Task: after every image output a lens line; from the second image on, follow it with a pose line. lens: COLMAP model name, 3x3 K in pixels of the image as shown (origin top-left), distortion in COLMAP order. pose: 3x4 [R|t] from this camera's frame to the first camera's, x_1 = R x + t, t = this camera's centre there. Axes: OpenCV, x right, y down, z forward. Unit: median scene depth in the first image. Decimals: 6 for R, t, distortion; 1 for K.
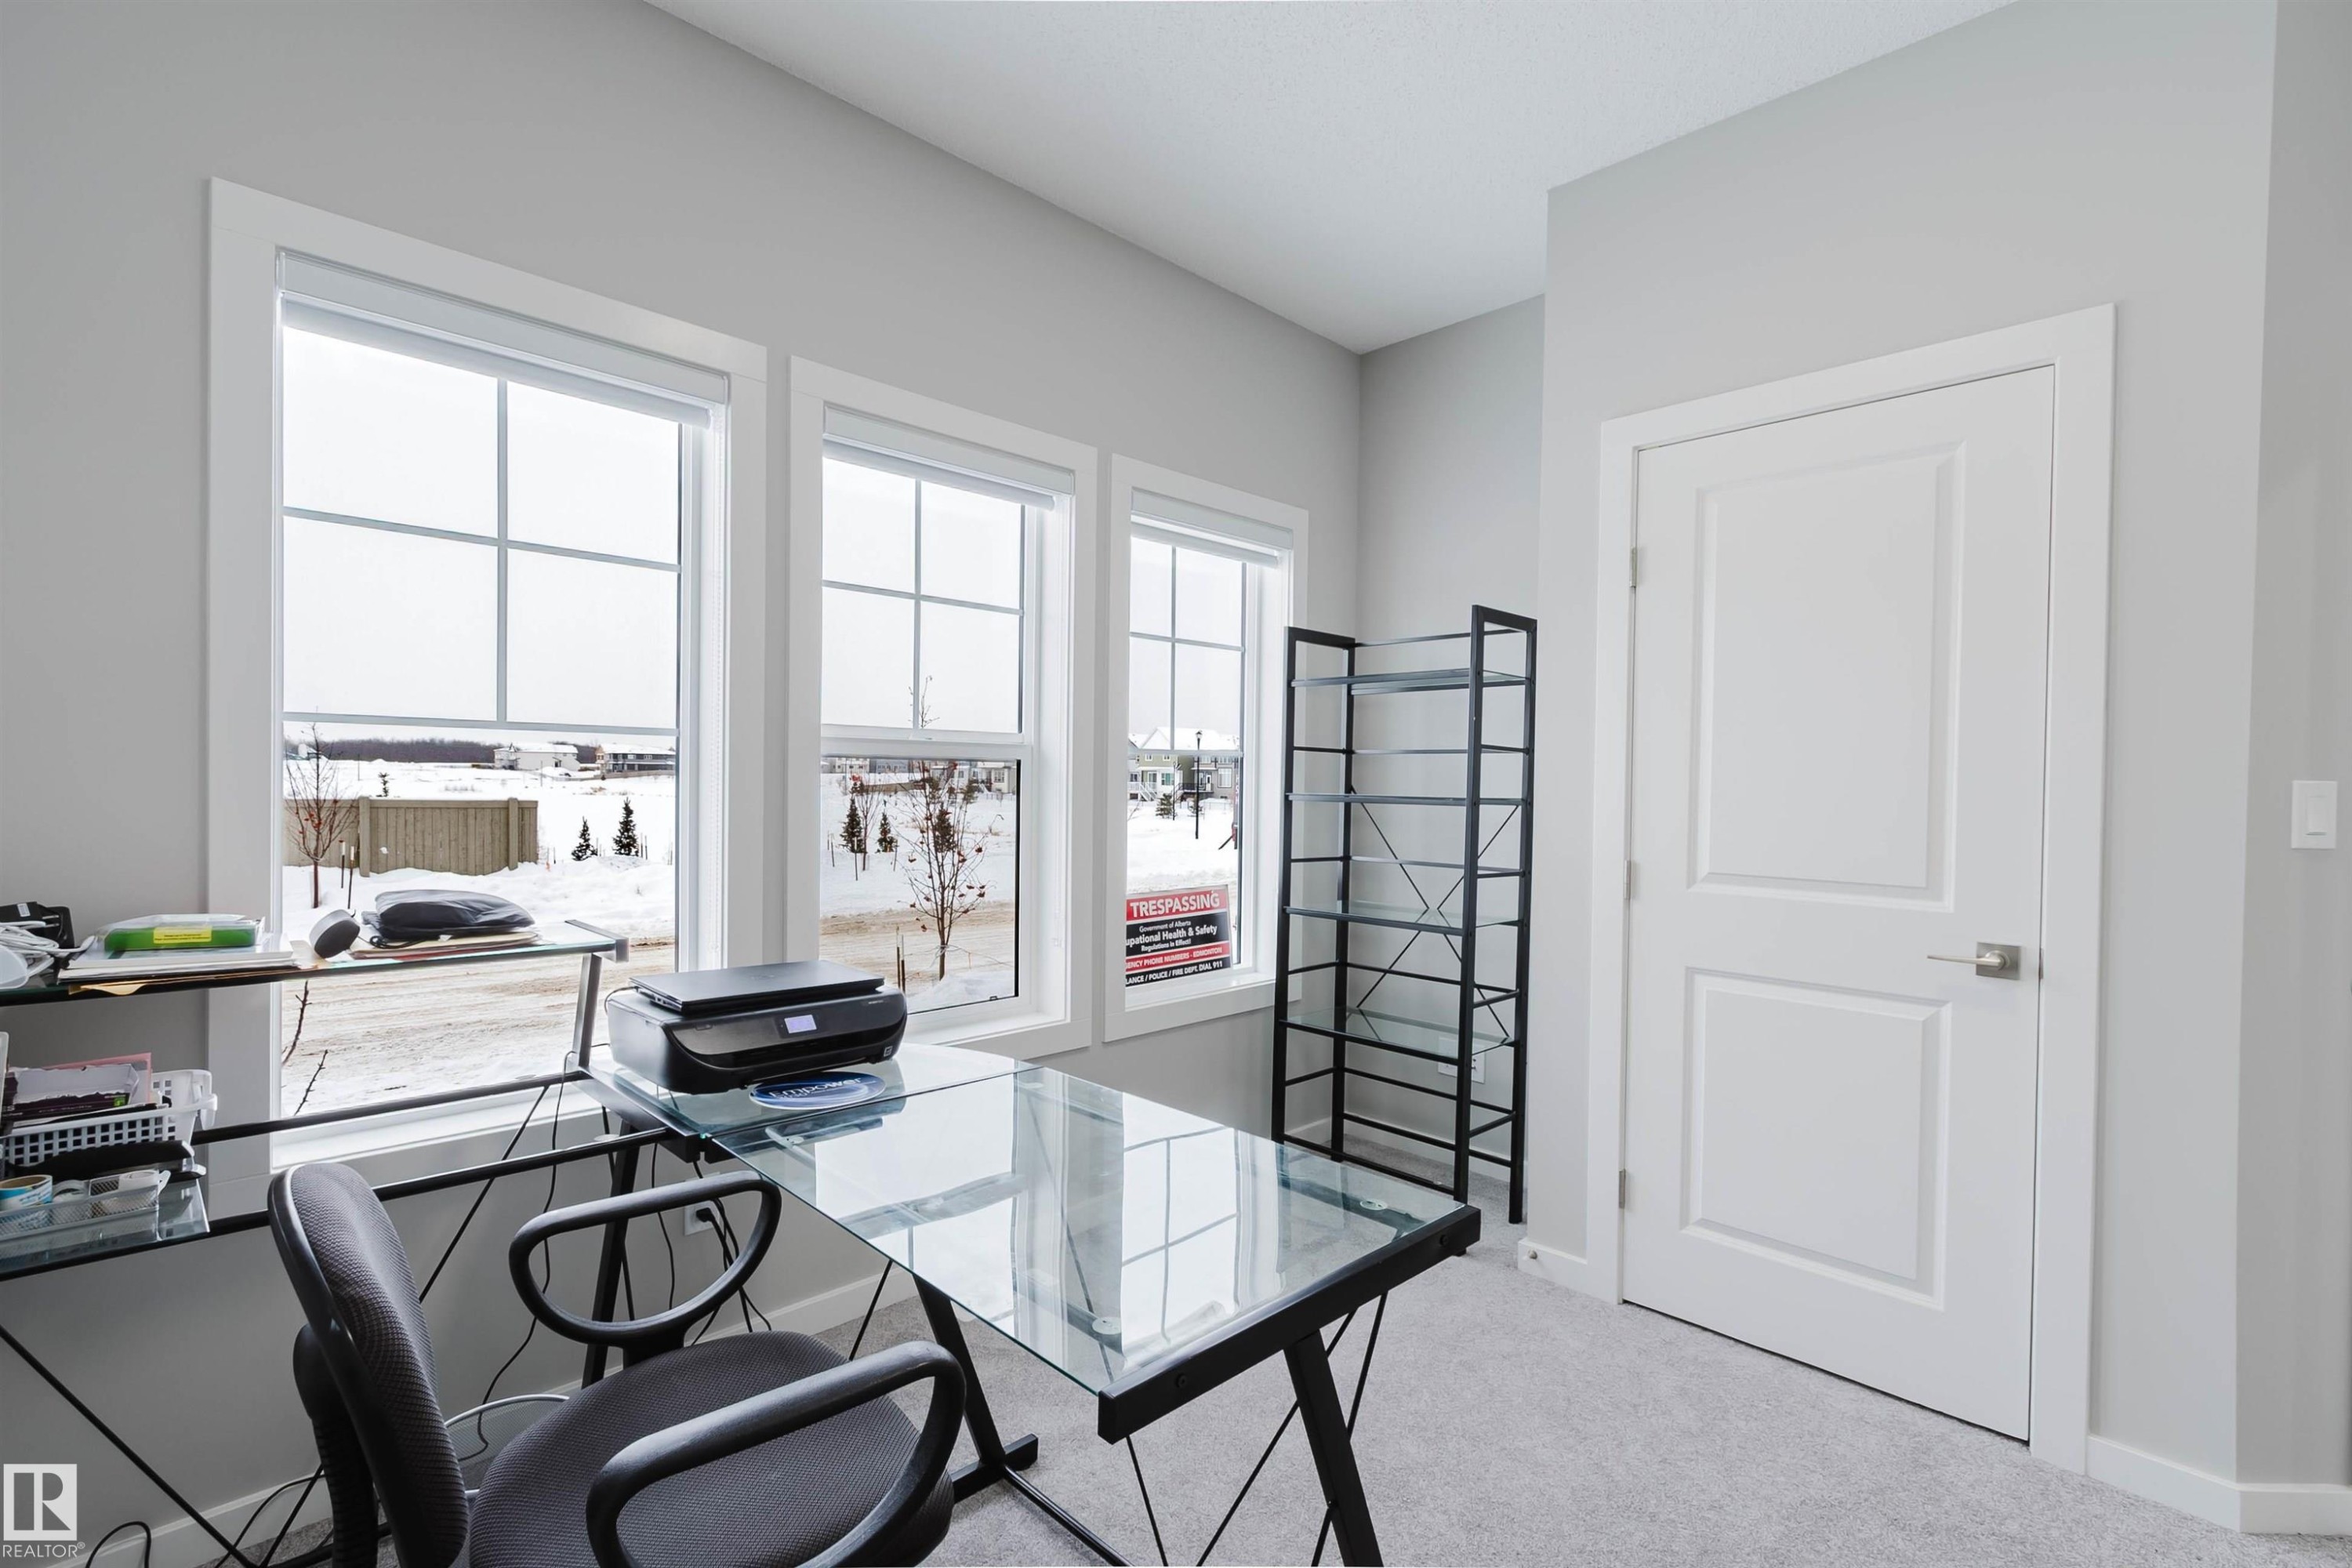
lens RADIAL K [[1087.0, 0, 1168.3], [0, 1087.0, 777.7], [0, 0, 1]] dist [0.008383, -0.001406]
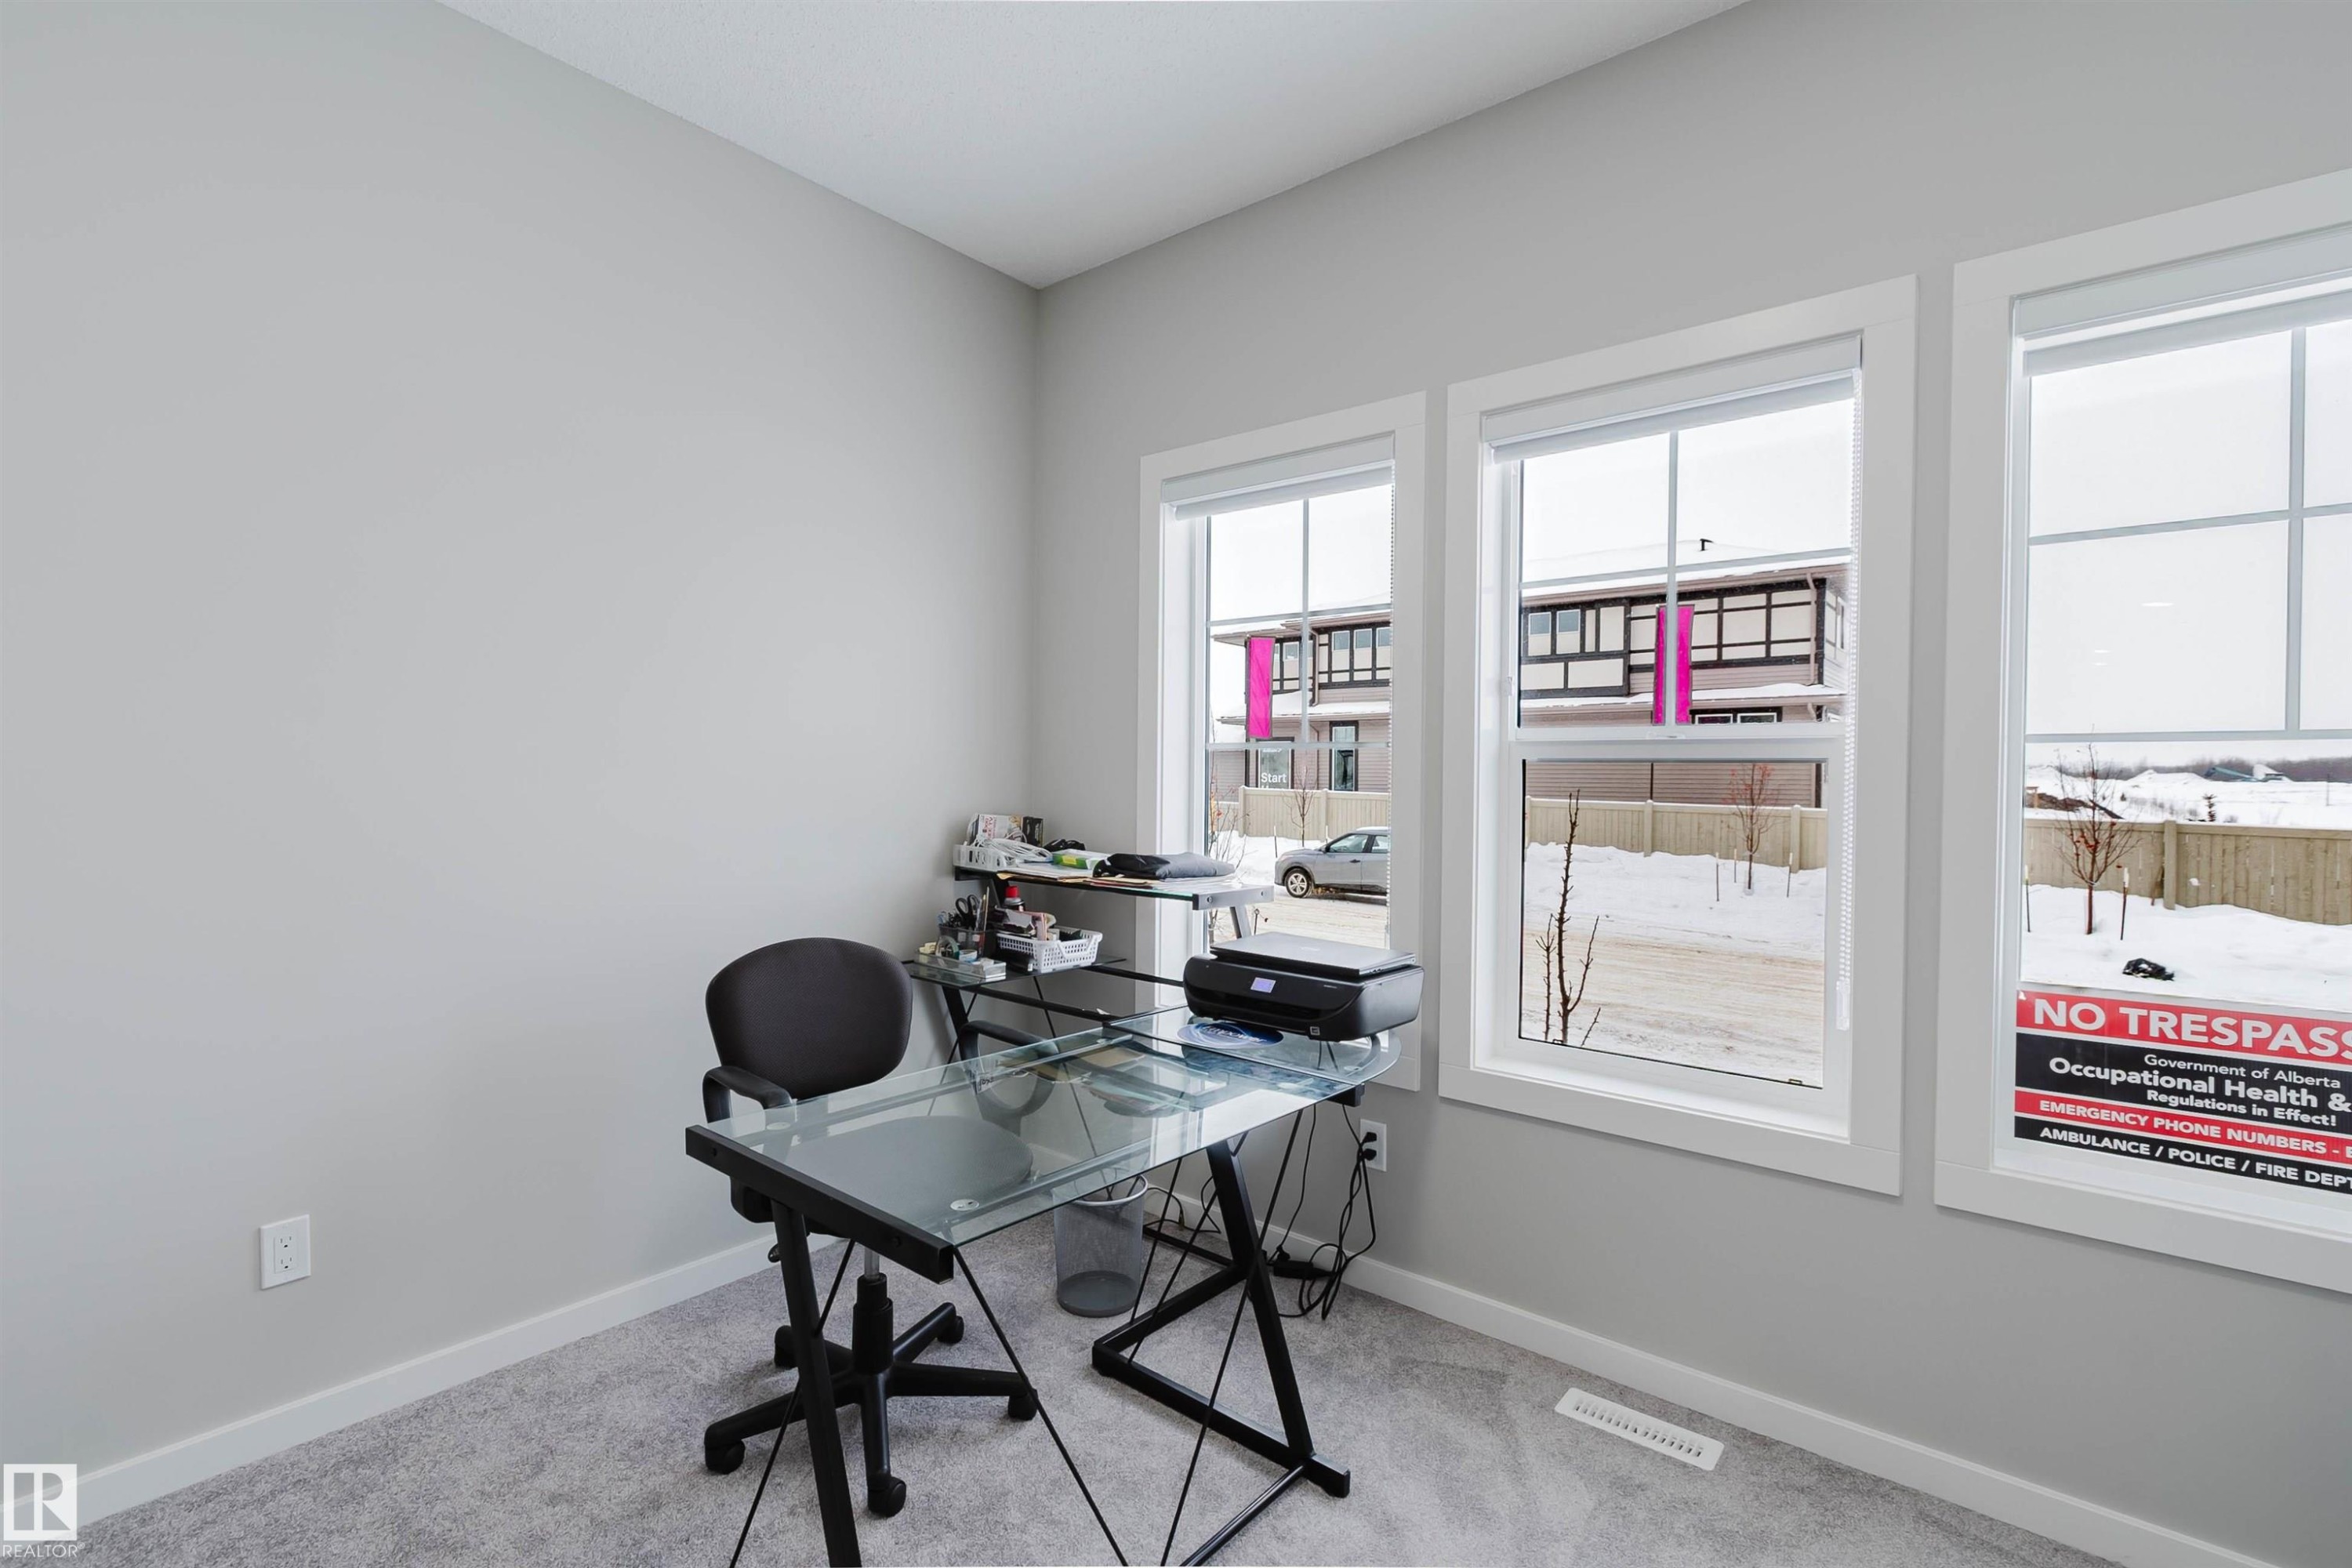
lens RADIAL K [[1087.0, 0, 1168.0], [0, 1087.0, 789.2], [0, 0, 1]] dist [0.008383, -0.001406]
pose [[0.079145, -0.001706, -0.996862, 0.117439], [-0.009640, 0.999950, -0.002476, 0.001918], [0.996817, 0.009806, 0.079124, 0.110046]]
